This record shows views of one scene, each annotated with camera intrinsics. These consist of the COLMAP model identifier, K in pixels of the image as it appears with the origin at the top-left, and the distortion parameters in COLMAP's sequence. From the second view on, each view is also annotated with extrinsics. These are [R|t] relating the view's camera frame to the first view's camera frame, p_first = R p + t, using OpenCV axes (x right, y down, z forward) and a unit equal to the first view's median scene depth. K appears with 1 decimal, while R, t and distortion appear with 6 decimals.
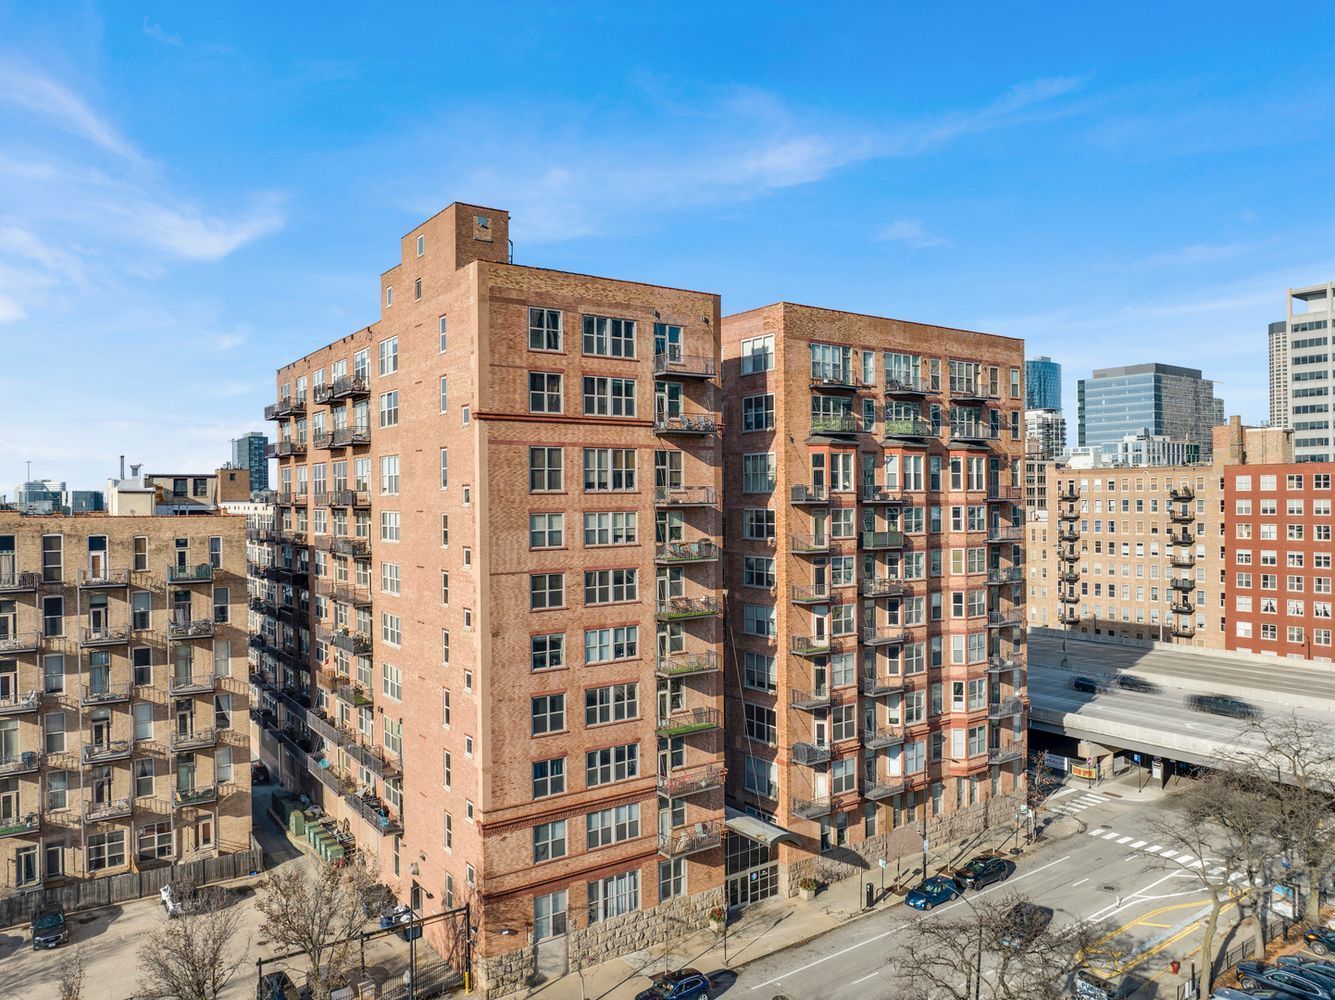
lens RADIAL K [[944.6, 0, 669.0], [0, 944.6, 498.3], [0, 0, 1]] dist [-0.051928, 0.026898]
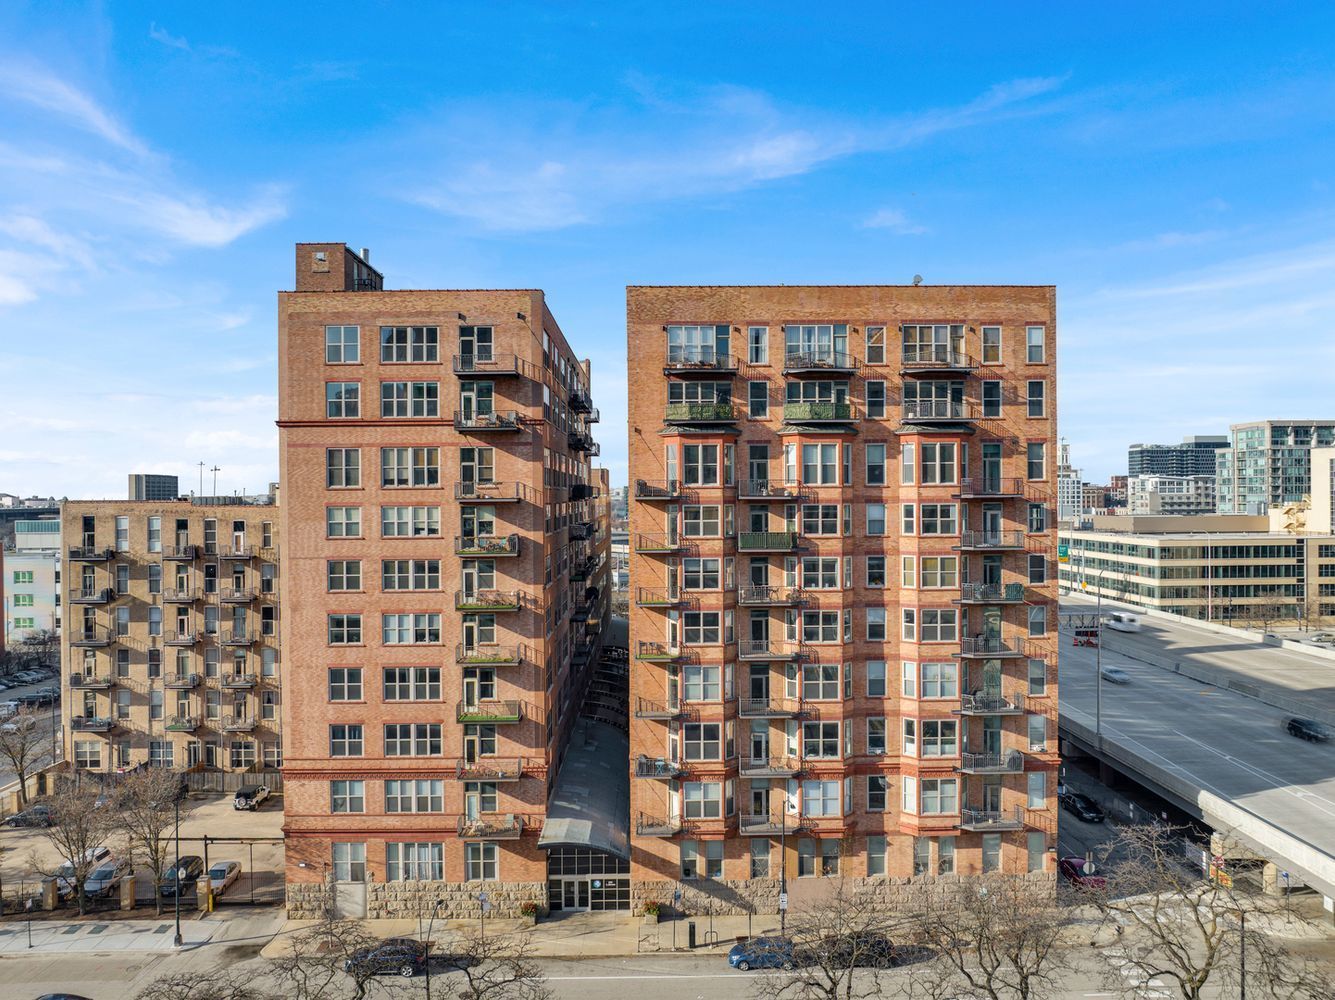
lens RADIAL K [[944.6, 0, 666.8], [0, 944.6, 500.0], [0, 0, 1]] dist [-0.051928, 0.026898]
pose [[0.823406, 0.005779, -0.567423, 0.678561], [-0.000792, 0.999959, 0.009035, -0.002253], [0.567452, -0.006990, 0.823377, 0.239157]]
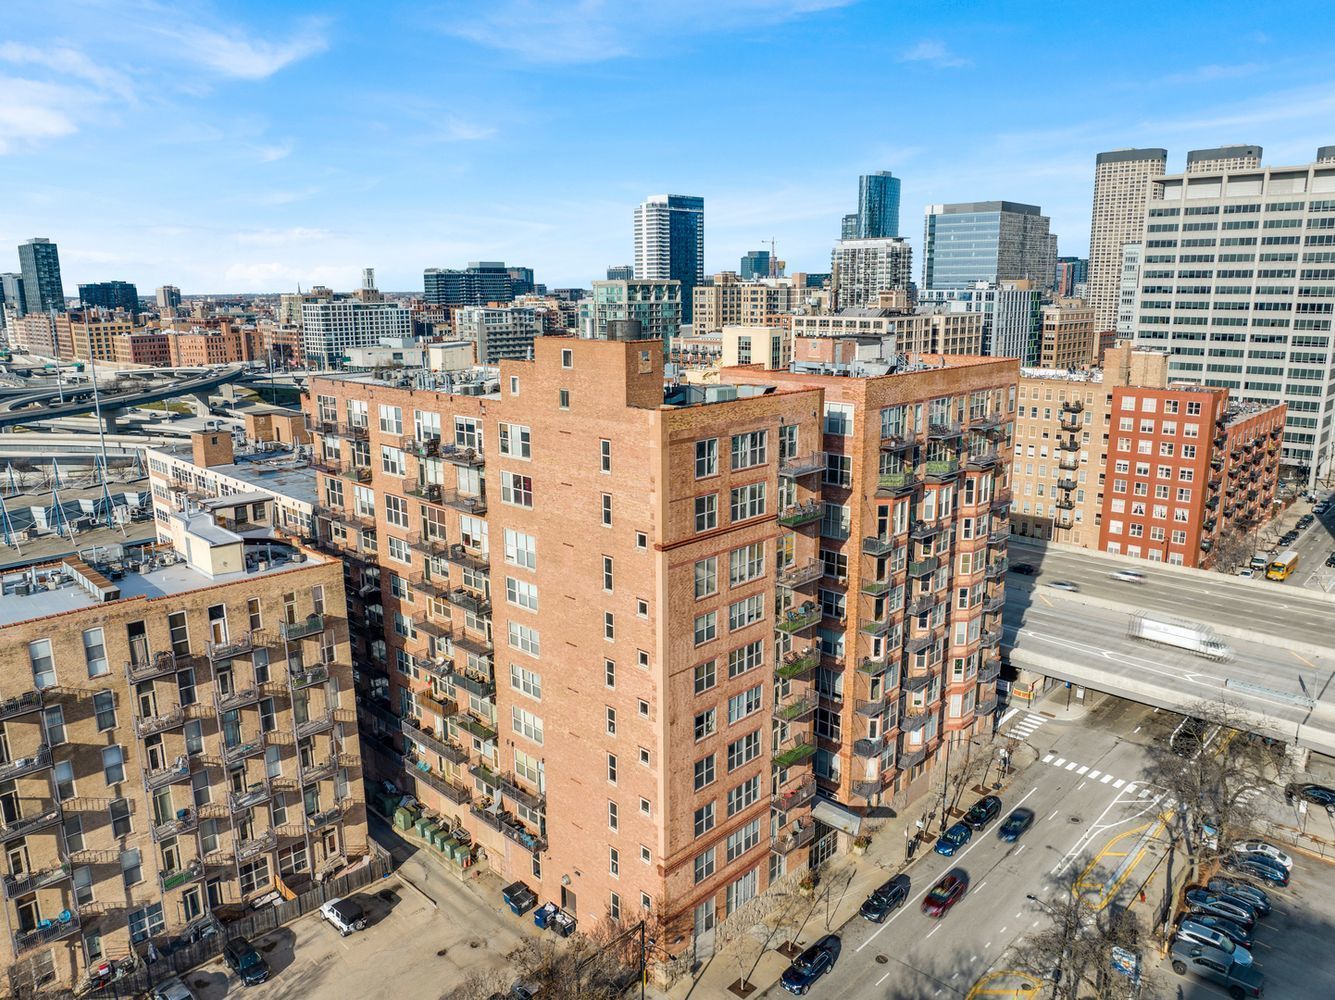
lens RADIAL K [[944.6, 0, 668.9], [0, 944.6, 498.6], [0, 0, 1]] dist [-0.051928, 0.026898]
pose [[0.983191, -0.037382, 0.178713, -0.307638], [-0.002183, 0.976340, 0.216229, -0.305402], [-0.182568, -0.212985, 0.959847, -0.060304]]
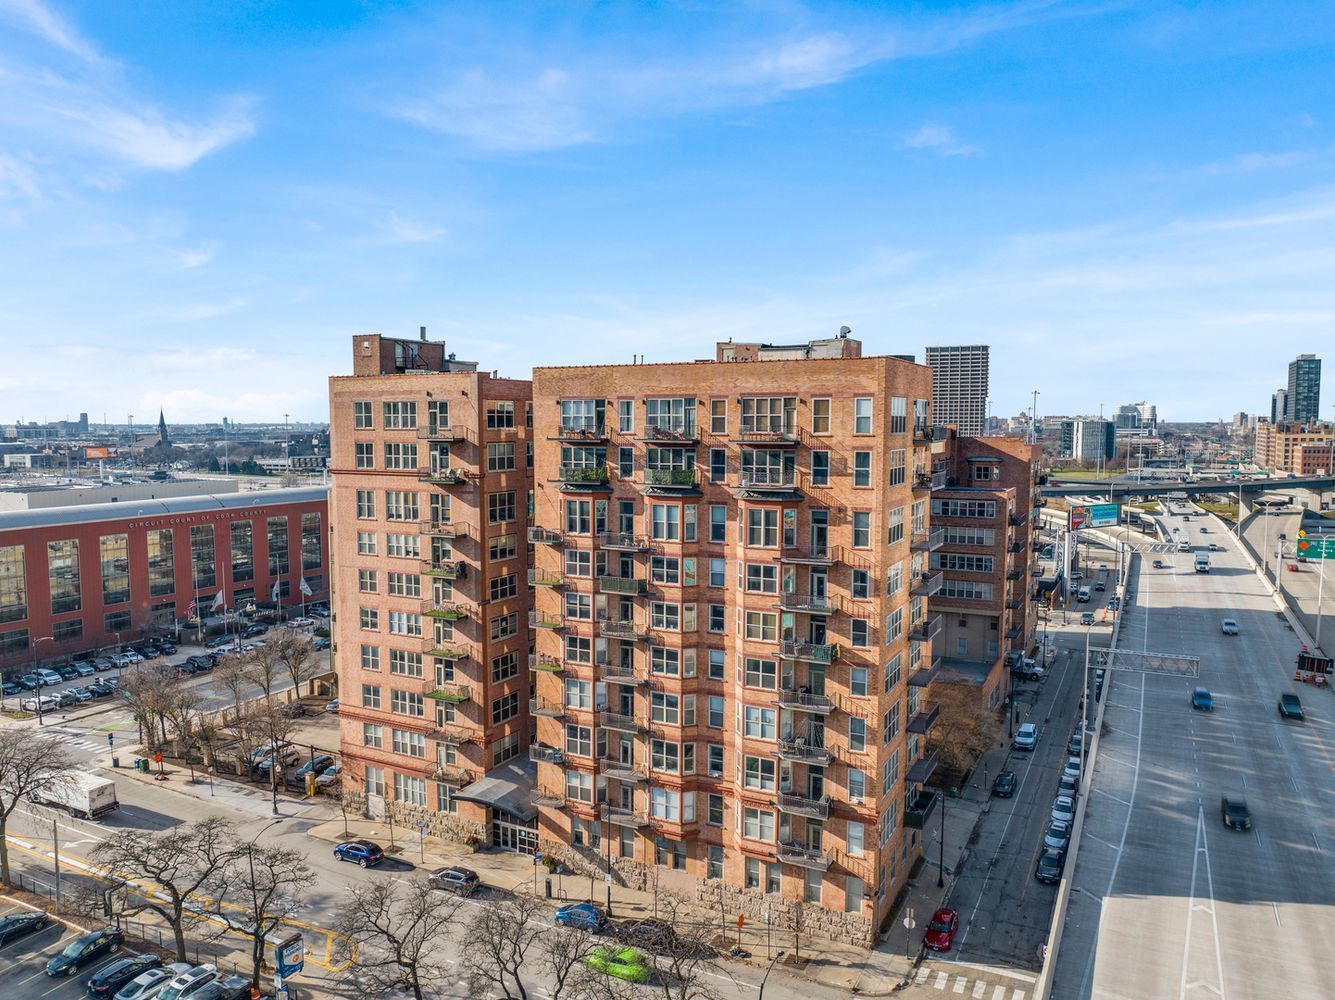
lens RADIAL K [[944.6, 0, 665.4], [0, 944.6, 497.9], [0, 0, 1]] dist [-0.051928, 0.026898]
pose [[0.452073, 0.082465, -0.888161, 1.216097], [-0.005310, 0.995948, 0.089770, -0.151208], [0.891965, -0.035866, 0.450679, 0.605314]]
